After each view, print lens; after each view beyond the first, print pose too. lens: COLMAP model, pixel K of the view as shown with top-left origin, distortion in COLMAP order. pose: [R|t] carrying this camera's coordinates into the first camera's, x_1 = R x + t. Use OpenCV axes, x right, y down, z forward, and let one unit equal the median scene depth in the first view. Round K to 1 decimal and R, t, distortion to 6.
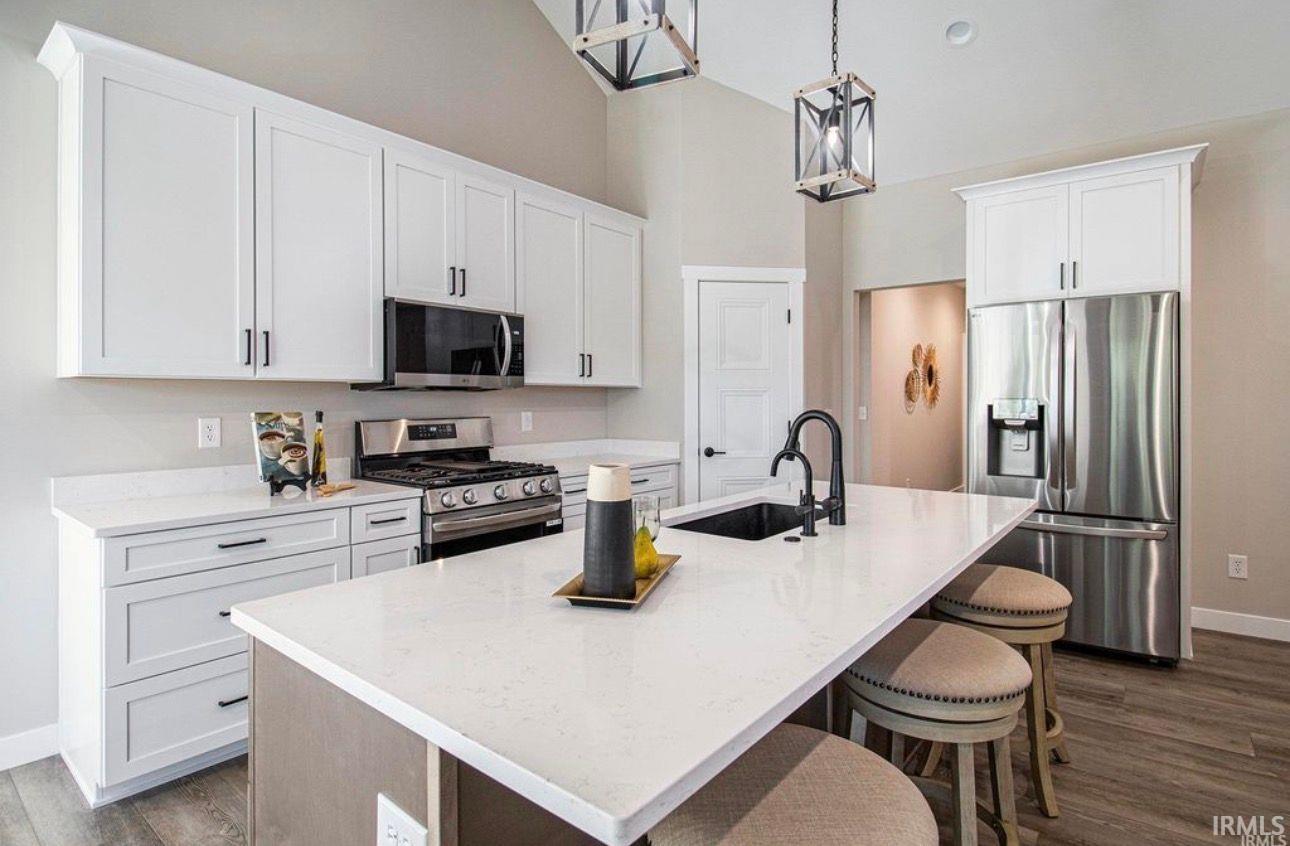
lens RADIAL K [[625.5, 0, 646.3], [0, 625.5, 408.1], [0, 0, 1]] dist [-0.015143, -0.000031]
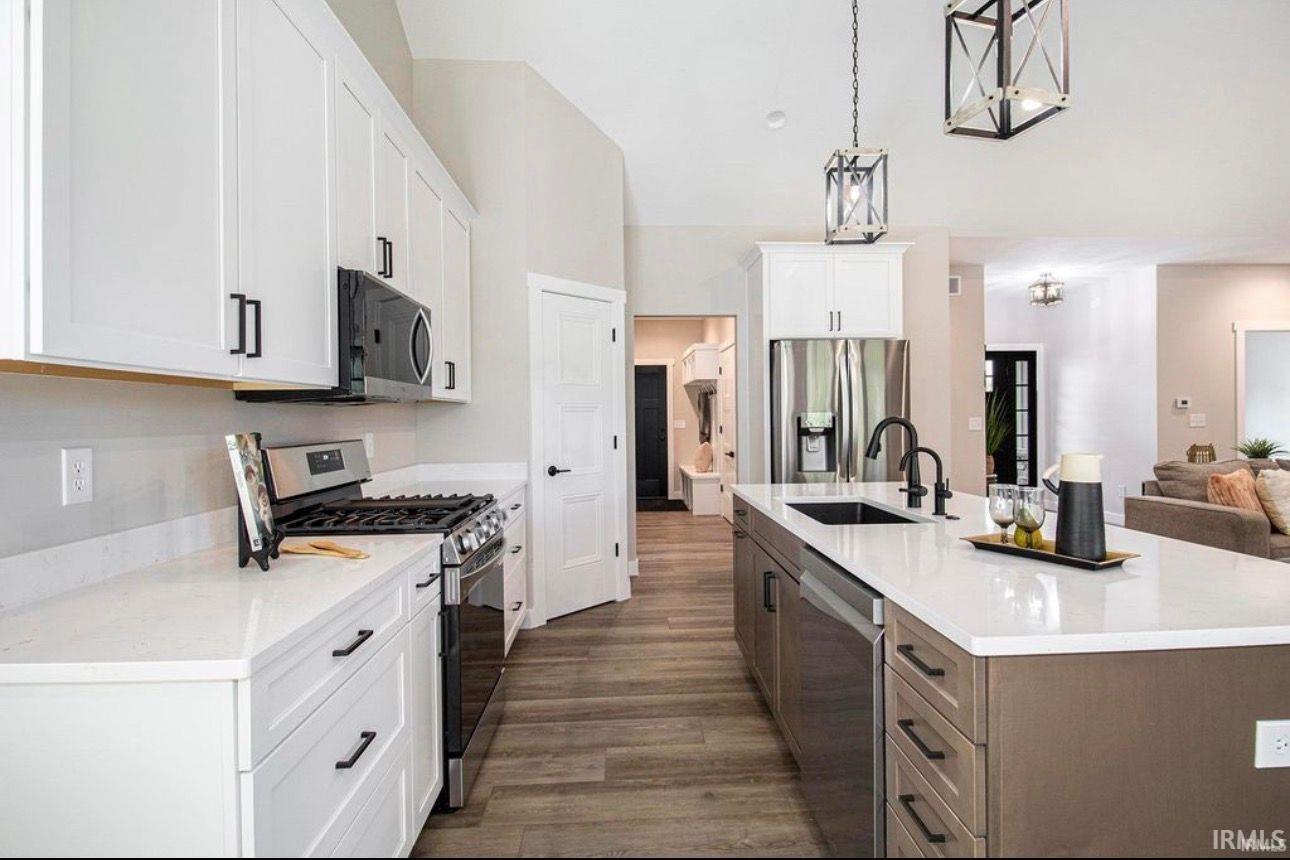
lens RADIAL K [[639.2, 0, 644.0], [0, 639.2, 425.2], [0, 0, 1]] dist [-0.020195, -0.000438]
pose [[0.757015, -0.016315, 0.653193, -0.551750], [0.022073, 0.999756, -0.000611, 0.005575], [-0.653024, 0.014880, 0.757191, 0.219672]]
